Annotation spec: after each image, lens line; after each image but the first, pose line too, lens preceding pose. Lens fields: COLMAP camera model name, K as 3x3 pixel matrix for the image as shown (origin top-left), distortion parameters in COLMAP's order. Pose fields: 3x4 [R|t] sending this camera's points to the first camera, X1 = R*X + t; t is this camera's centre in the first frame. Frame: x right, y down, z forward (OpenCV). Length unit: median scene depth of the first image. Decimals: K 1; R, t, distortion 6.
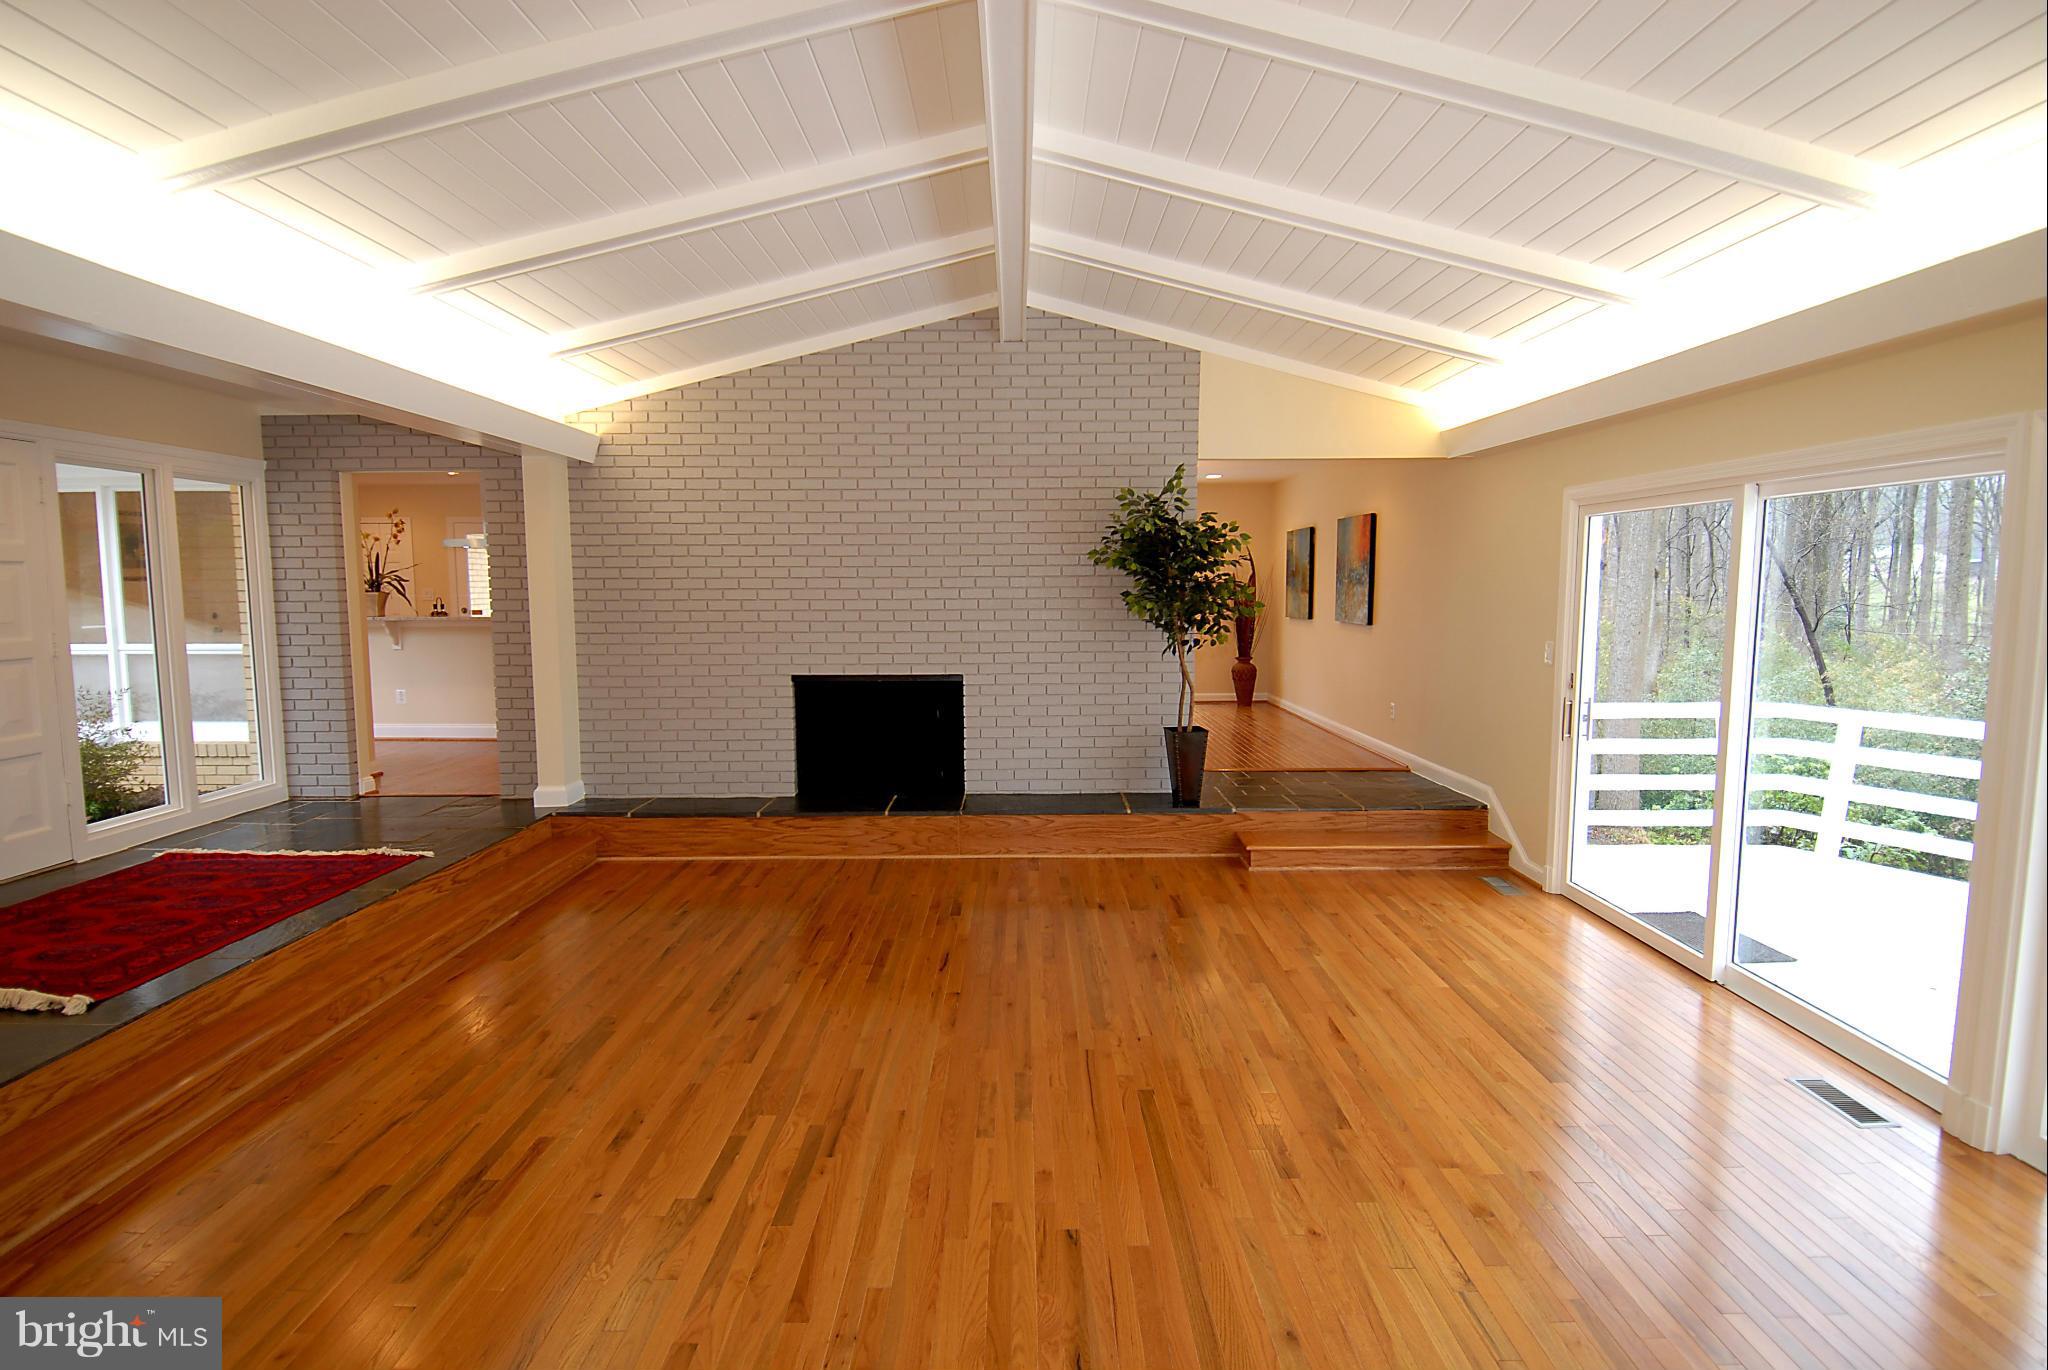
lens RADIAL K [[1075.6, 0, 1011.8], [0, 1075.6, 685.1], [0, 0, 1]] dist [0.021367, -0.018226]
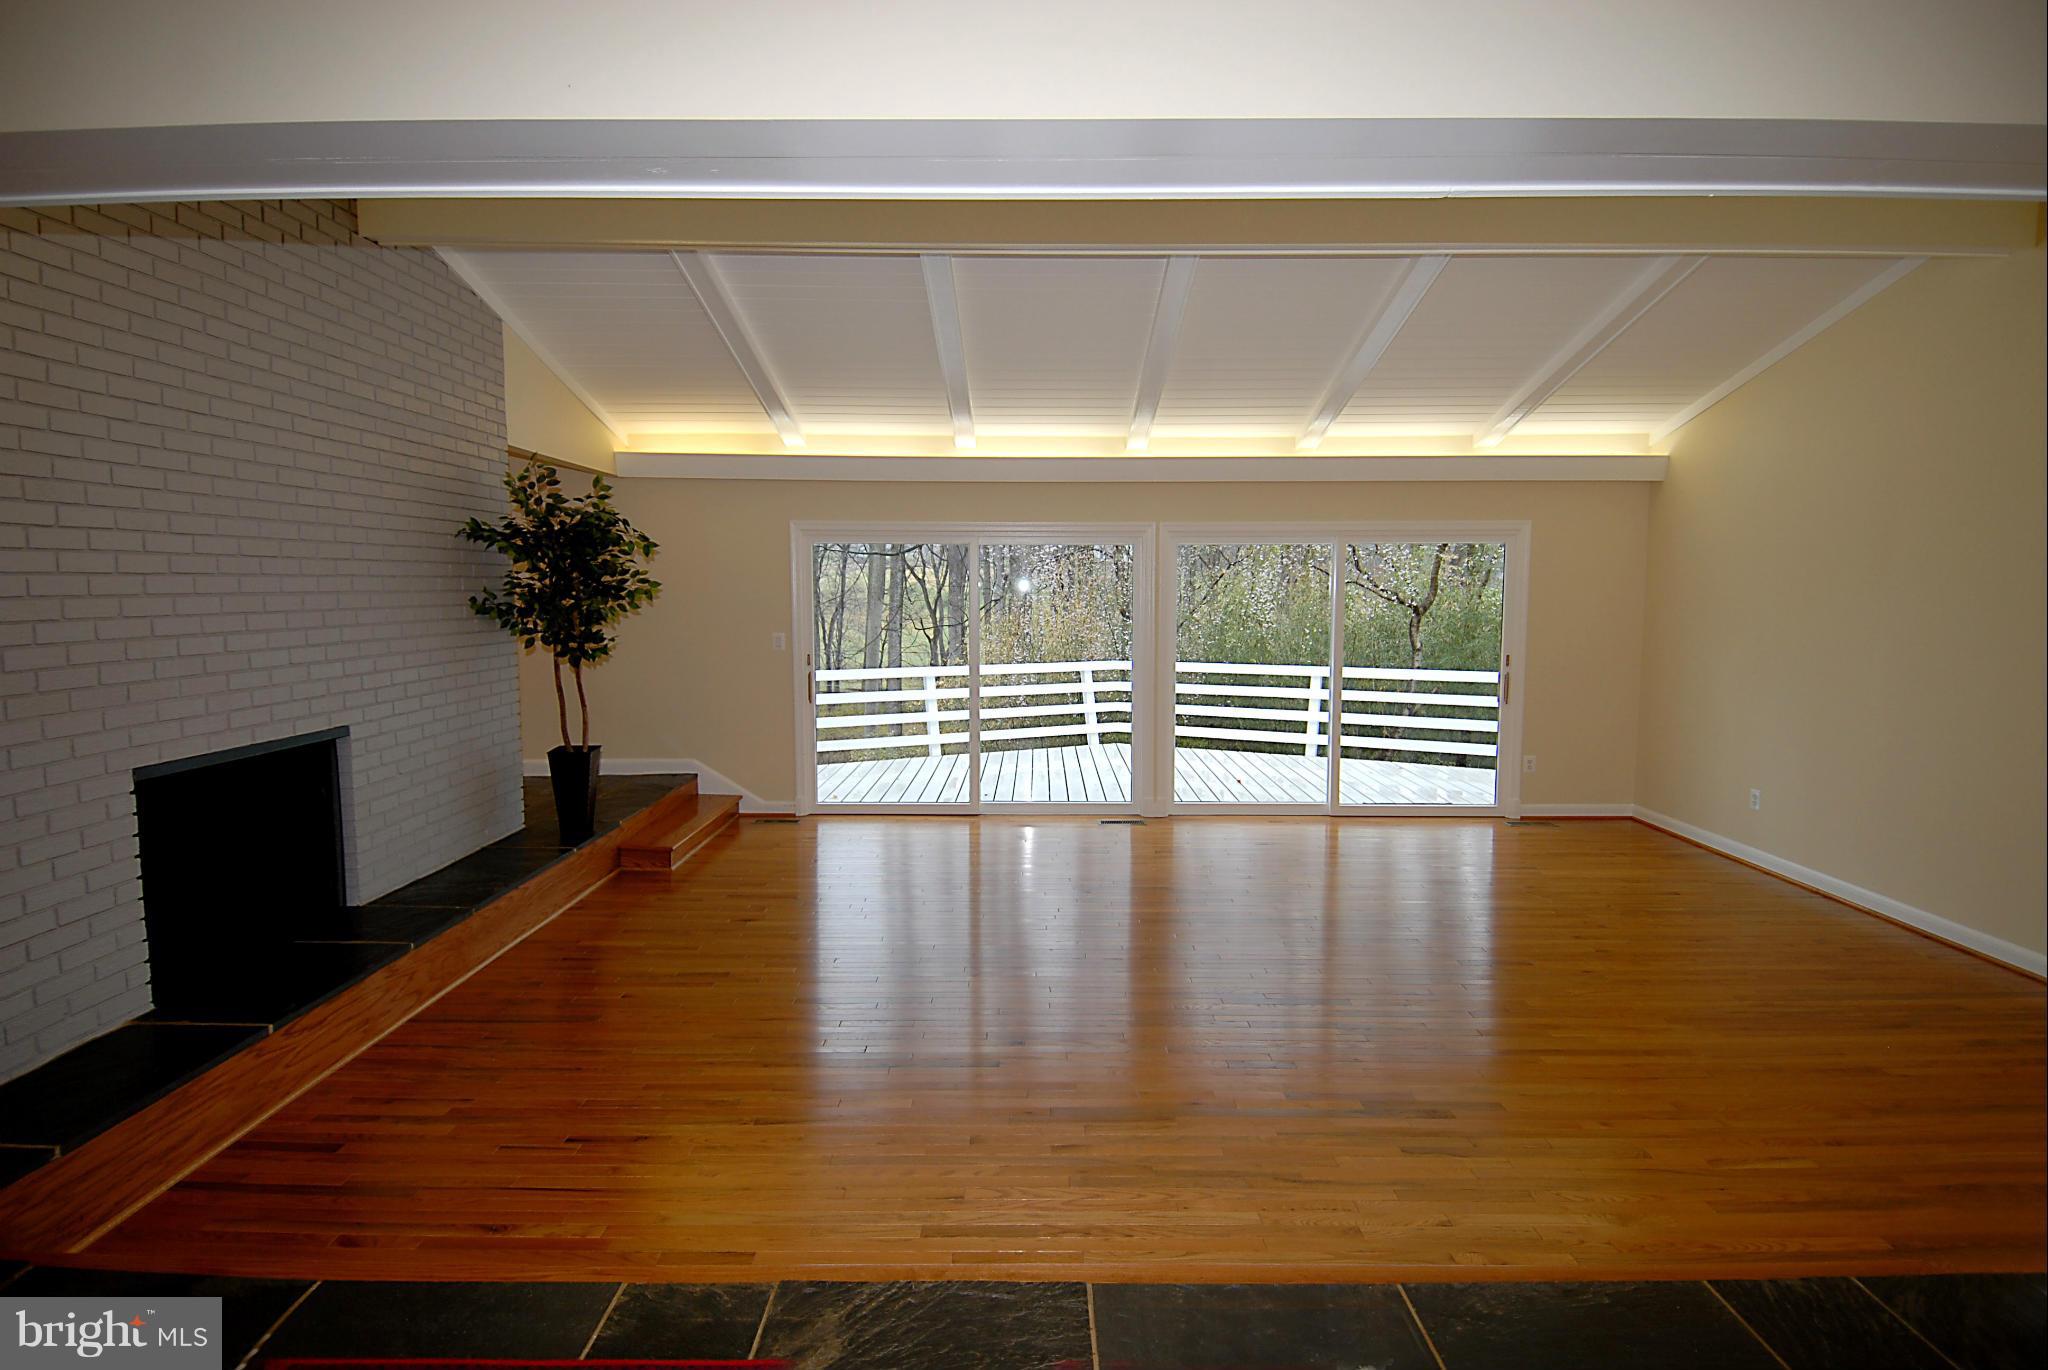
lens RADIAL K [[1075.6, 0, 1024.0], [0, 1075.6, 697.6], [0, 0, 1]] dist [0.021367, -0.018226]
pose [[-0.006302, -0.098763, 0.995091, -0.738329], [0.088263, 0.991172, 0.098933, -0.058336], [-0.996077, 0.088453, 0.002471, 0.617867]]
